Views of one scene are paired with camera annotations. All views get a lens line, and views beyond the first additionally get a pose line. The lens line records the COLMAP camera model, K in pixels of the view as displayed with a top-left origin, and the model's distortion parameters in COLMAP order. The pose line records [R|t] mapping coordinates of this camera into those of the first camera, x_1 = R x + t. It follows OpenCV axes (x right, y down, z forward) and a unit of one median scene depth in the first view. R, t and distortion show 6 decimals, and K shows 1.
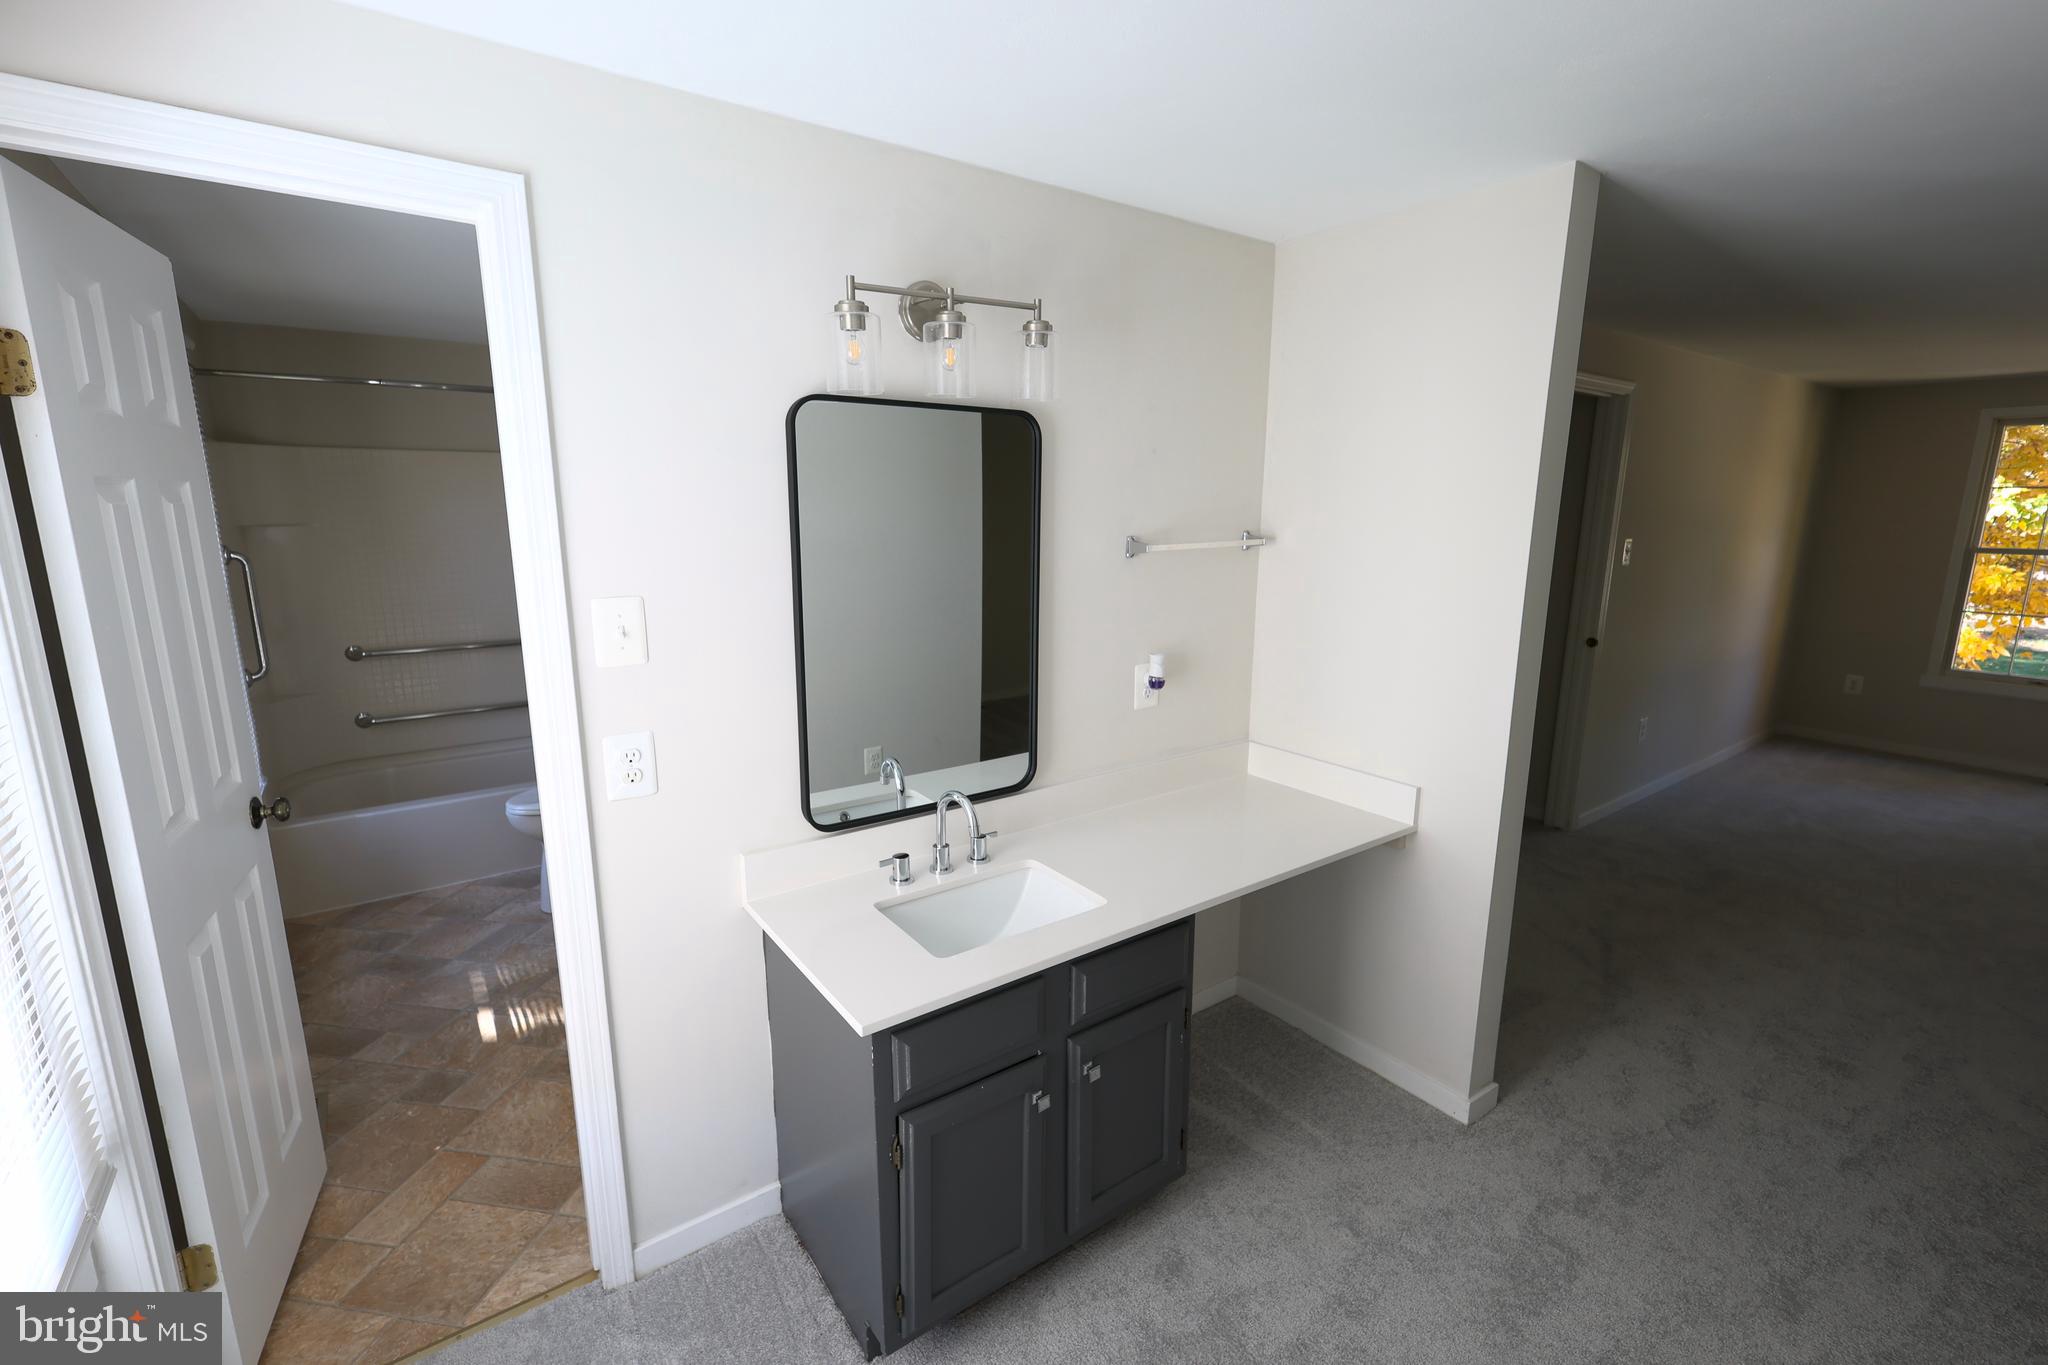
lens RADIAL K [[876.8, 0, 1060.7], [0, 876.8, 677.8], [0, 0, 1]] dist [0.000385, 0.000006]
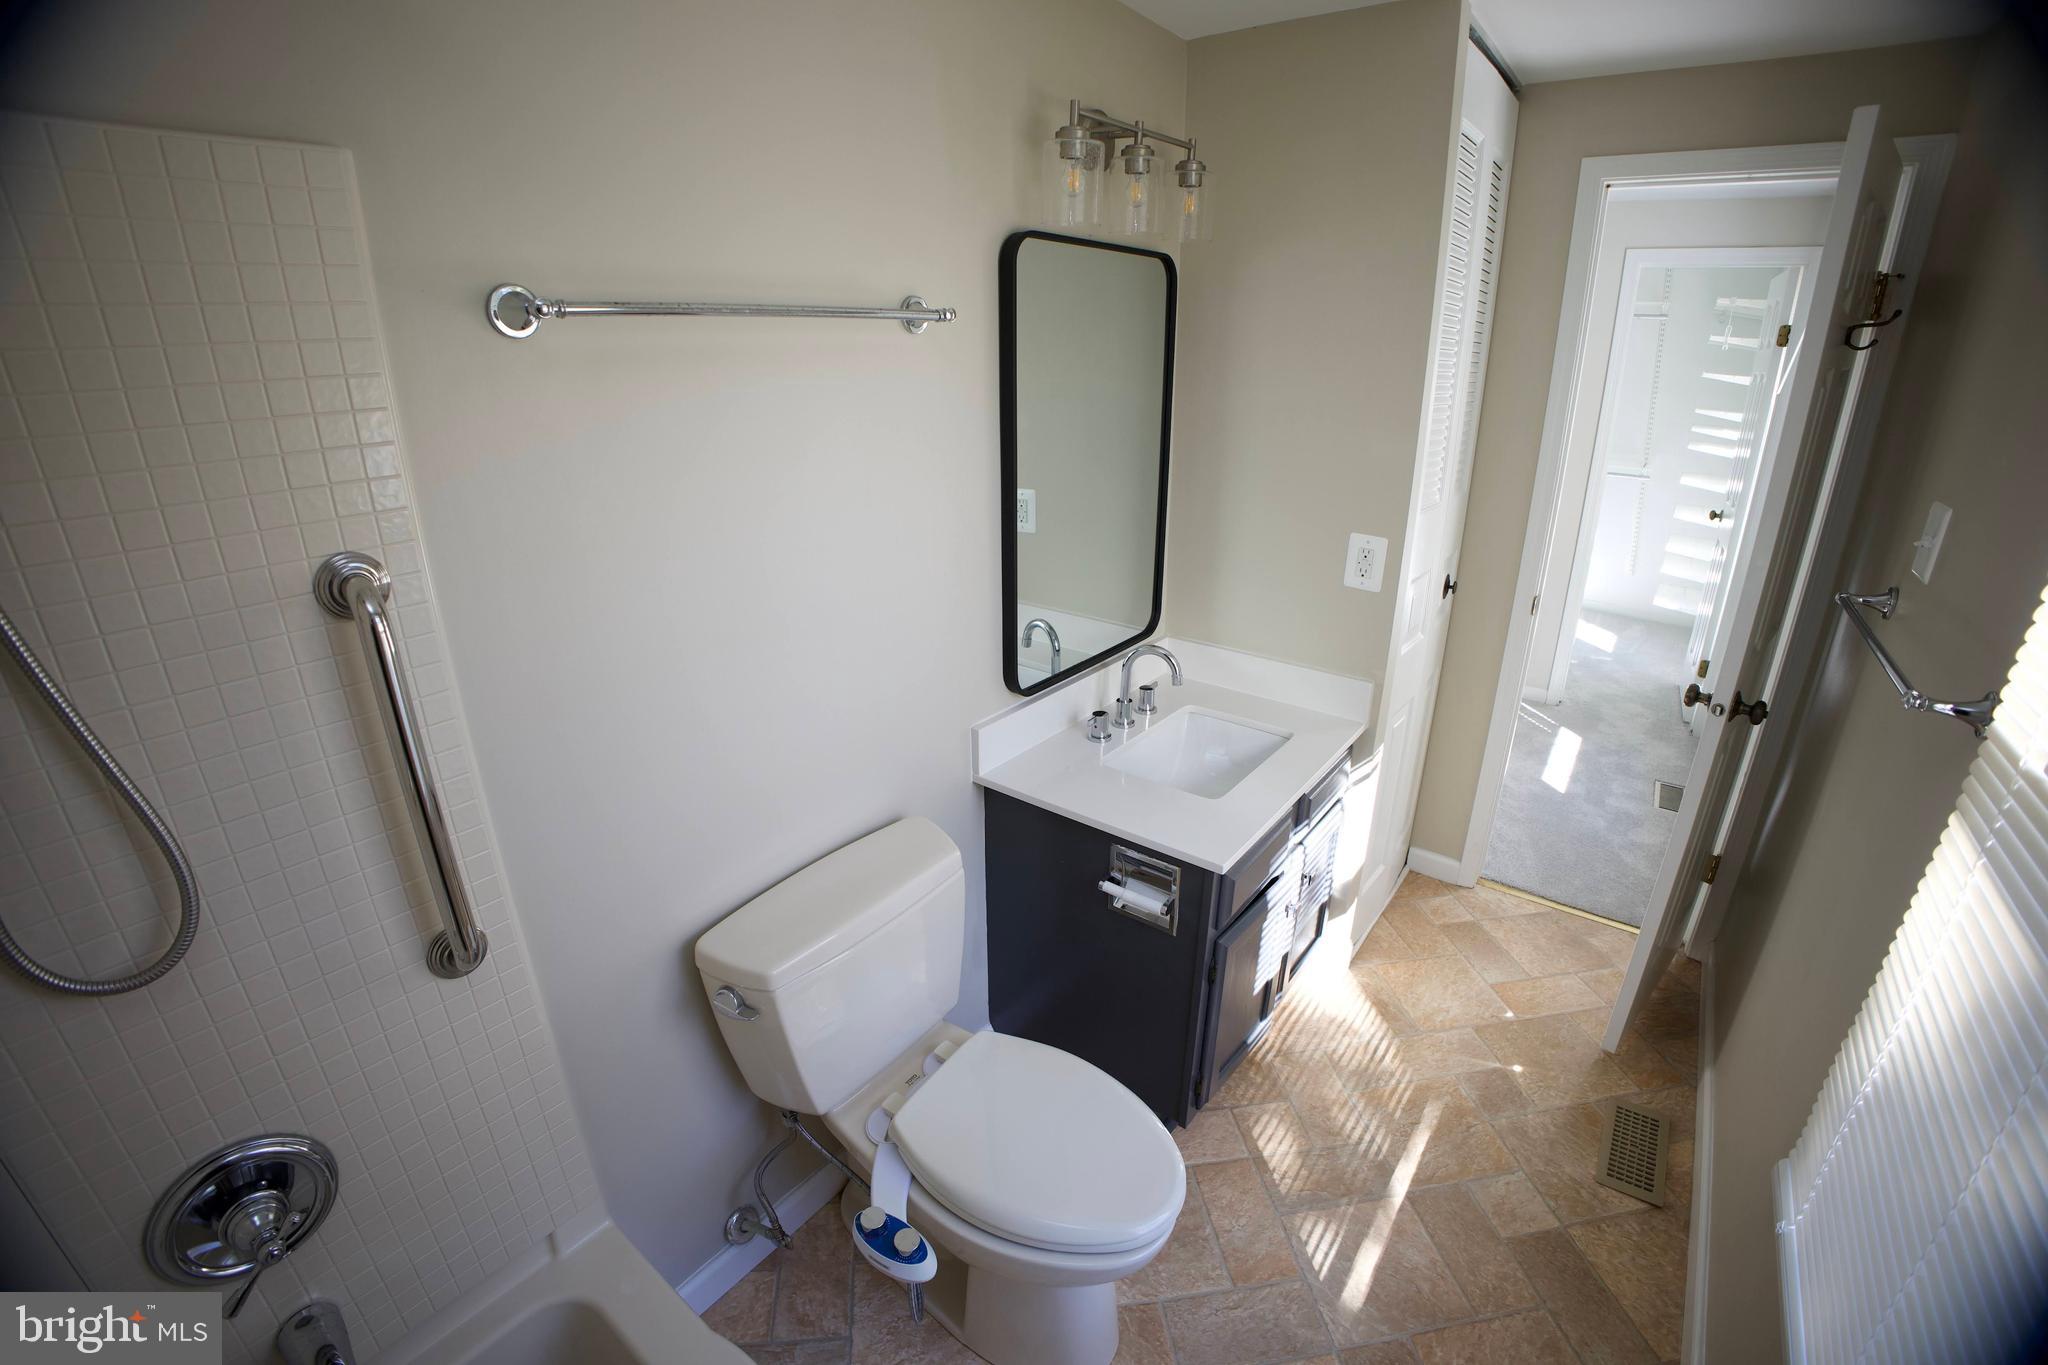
lens RADIAL K [[876.8, 0, 1060.7], [0, 876.8, 677.8], [0, 0, 1]] dist [0.000385, 0.000006]
pose [[-0.281159, -0.349458, 0.893772, -1.330541], [0.177722, 0.896271, 0.406342, -0.374172], [-0.943061, 0.273090, -0.189889, 1.579255]]
